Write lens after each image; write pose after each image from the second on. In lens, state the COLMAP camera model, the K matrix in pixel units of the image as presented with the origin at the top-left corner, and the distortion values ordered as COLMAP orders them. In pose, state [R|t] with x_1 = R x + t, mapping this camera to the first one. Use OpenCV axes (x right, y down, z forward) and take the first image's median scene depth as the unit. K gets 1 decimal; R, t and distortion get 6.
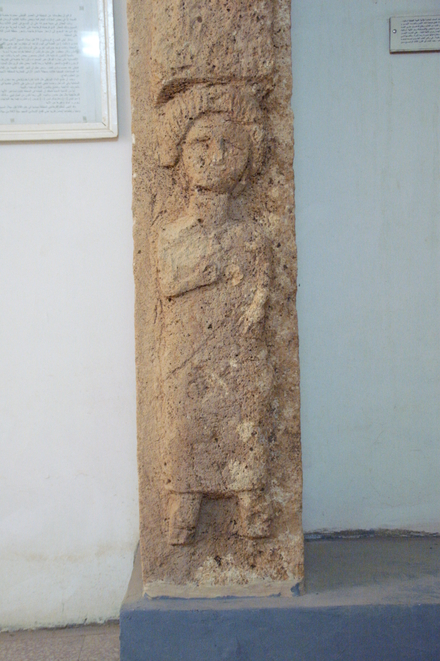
lens RADIAL K [[1013.9, 0, 219.8], [0, 1013.9, 330.2], [0, 0, 1]] dist [0.205126, 0.000000]
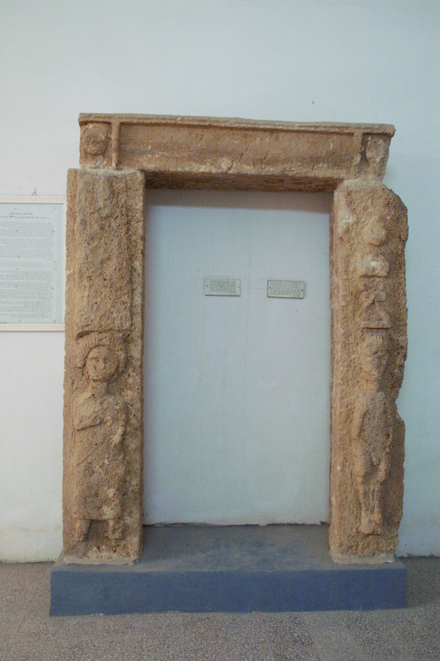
lens RADIAL K [[631.2, 0, 217.8], [0, 631.2, 329.6], [0, 0, 1]] dist [-0.011830, 0.000000]
pose [[0.999112, 0.041055, 0.009524, 0.220761], [-0.041393, 0.998396, 0.038628, -0.302179], [-0.007923, -0.038988, 0.999208, -0.318716]]
